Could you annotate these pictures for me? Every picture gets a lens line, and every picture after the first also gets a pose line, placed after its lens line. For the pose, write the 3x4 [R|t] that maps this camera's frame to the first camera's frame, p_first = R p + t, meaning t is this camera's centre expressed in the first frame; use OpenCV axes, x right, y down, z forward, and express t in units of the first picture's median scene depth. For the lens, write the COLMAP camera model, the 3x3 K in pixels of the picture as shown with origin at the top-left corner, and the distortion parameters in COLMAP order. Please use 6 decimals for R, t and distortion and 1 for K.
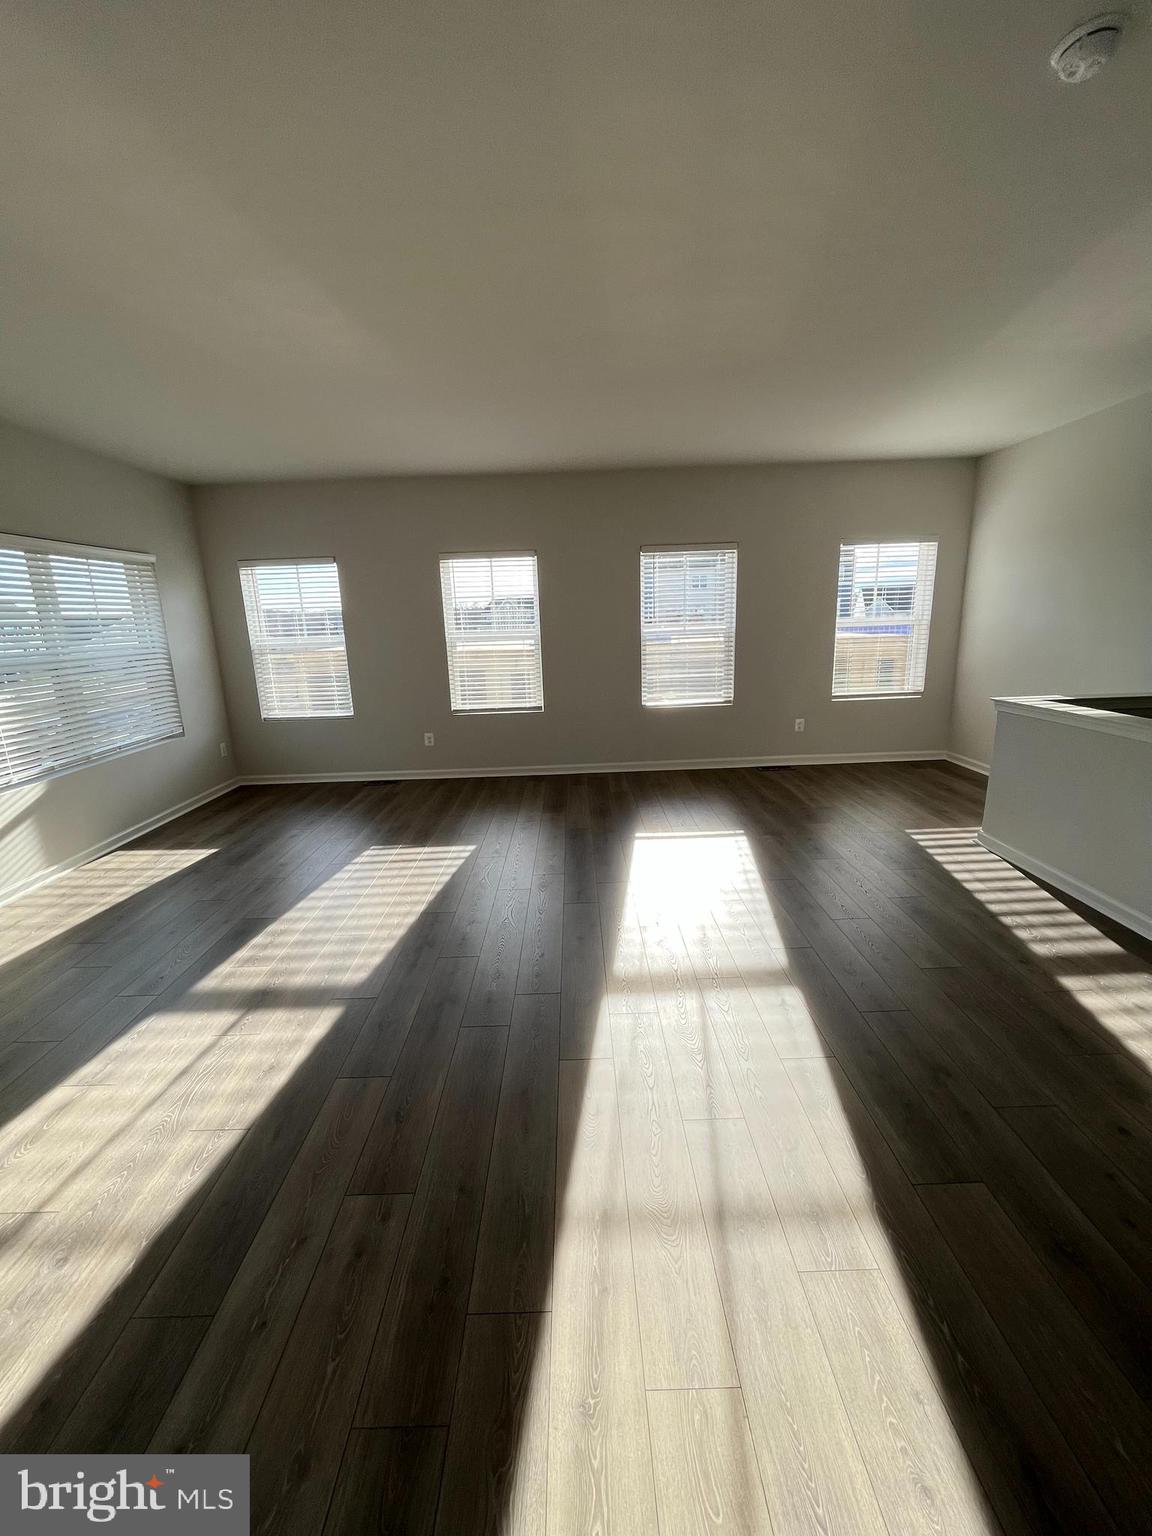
lens RADIAL K [[646.4, 0, 576.0], [0, 646.4, 768.0], [0, 0, 1]] dist [-0.001517, -0.000699]
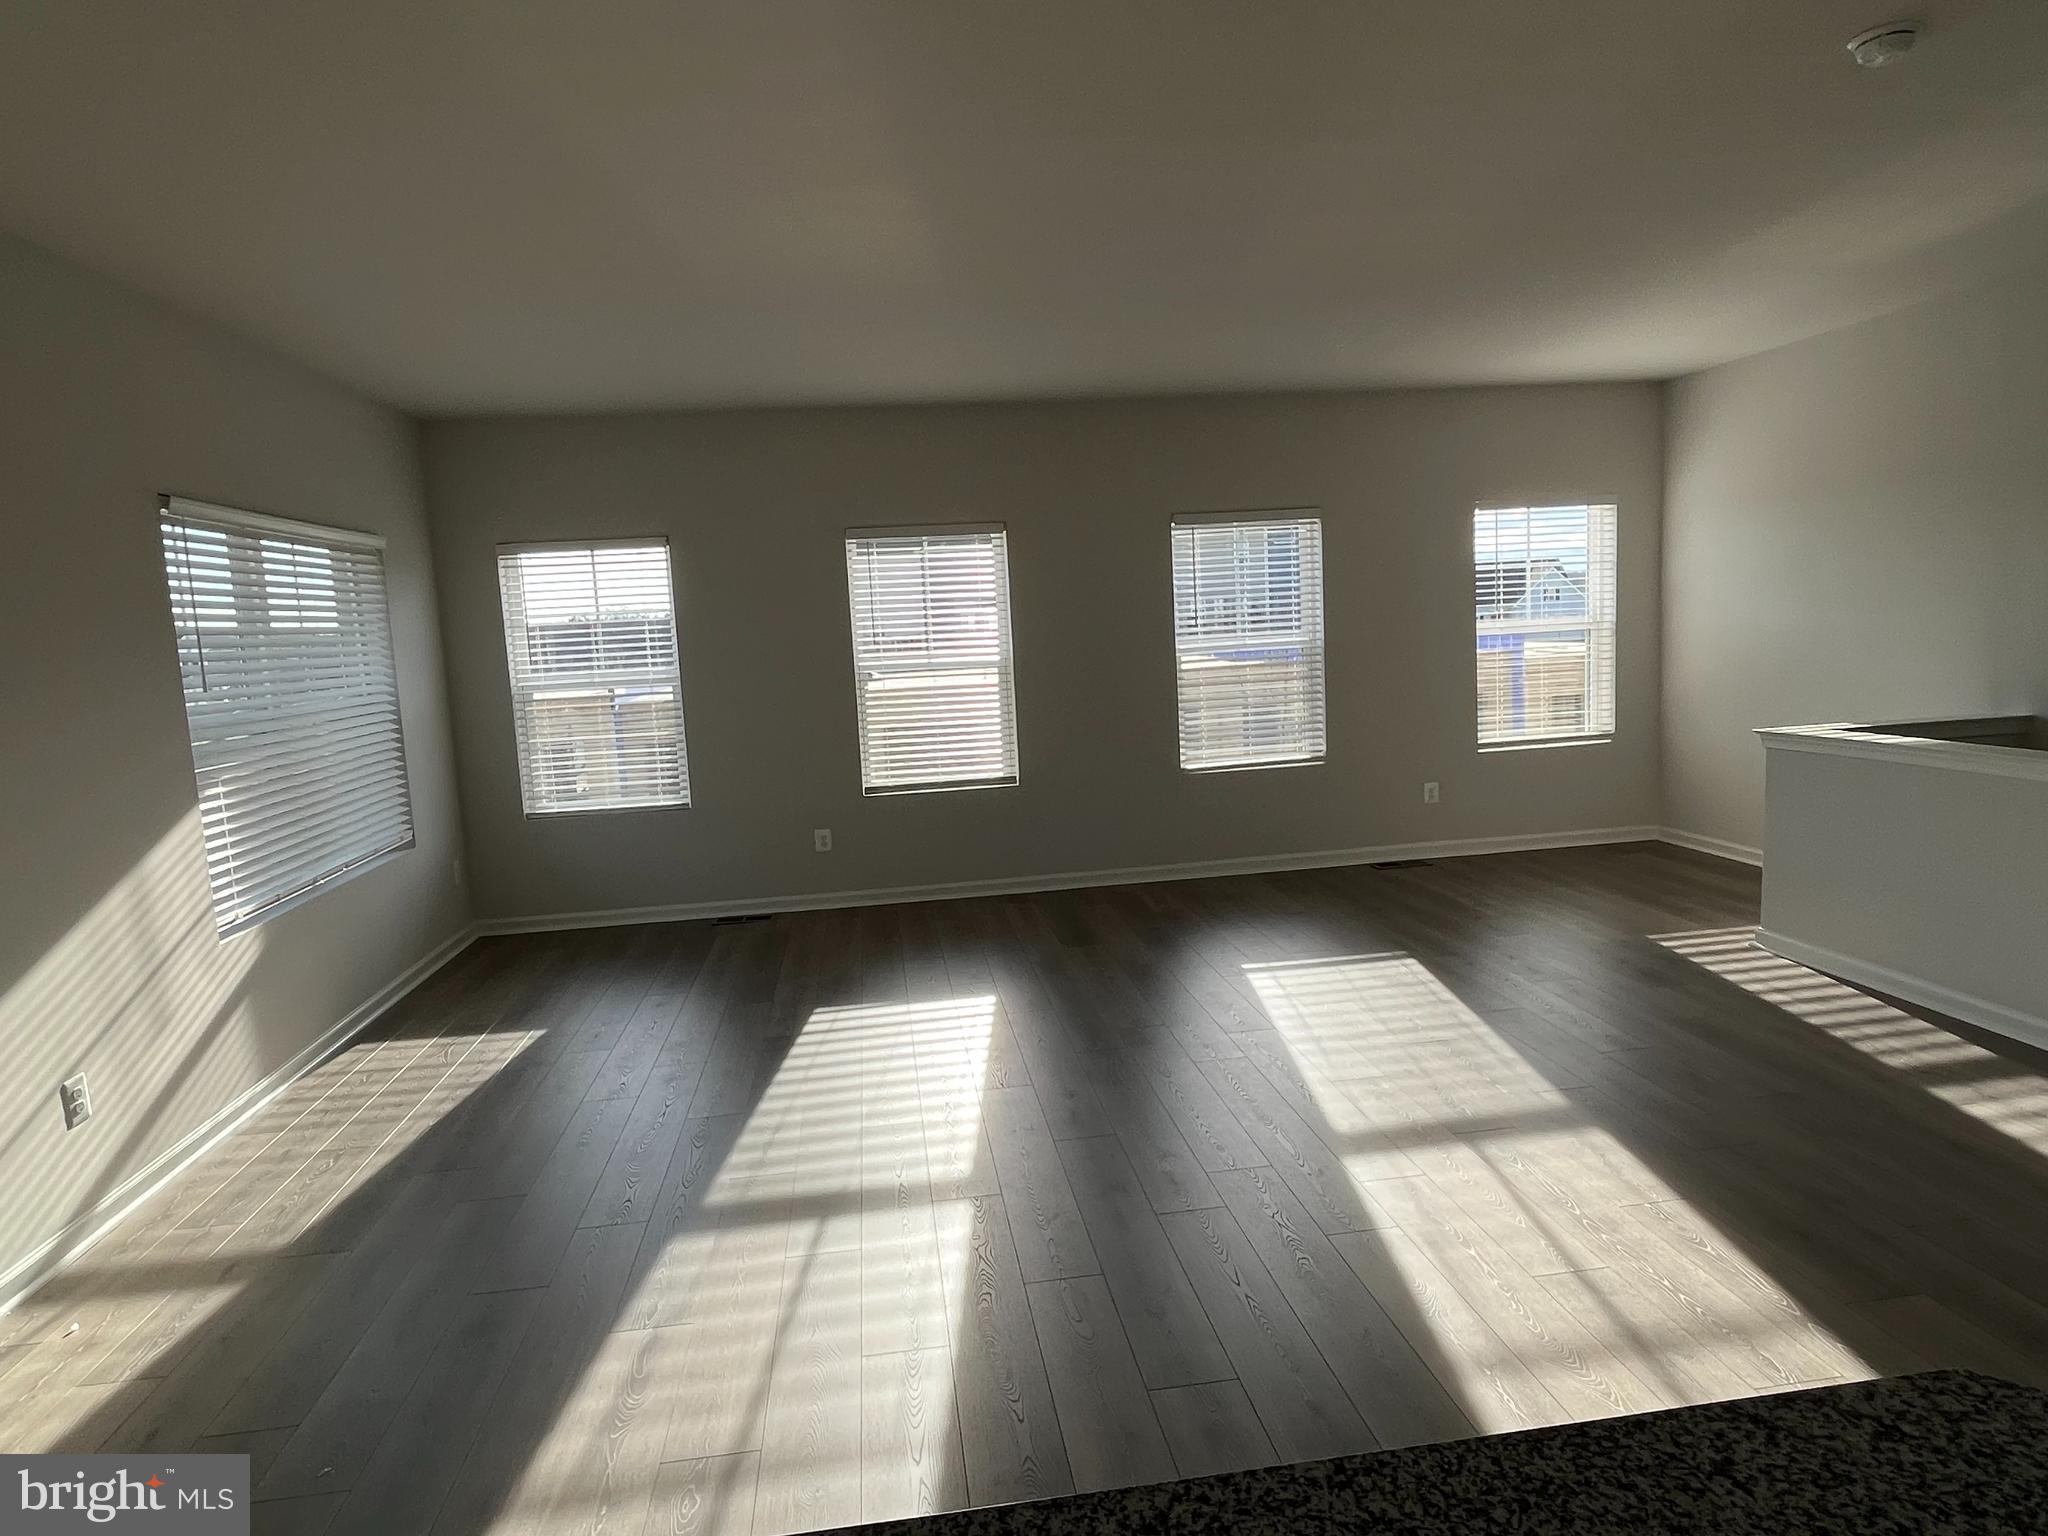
lens RADIAL K [[1267.3, 0, 1024.0], [0, 1267.3, 768.0], [0, 0, 1]] dist [-0.002906, -0.003406]
pose [[0.991562, -0.032681, 0.125444, -0.222229], [0.047679, 0.991810, -0.118490, 0.040749], [-0.120545, 0.123471, 0.984999, -0.170091]]
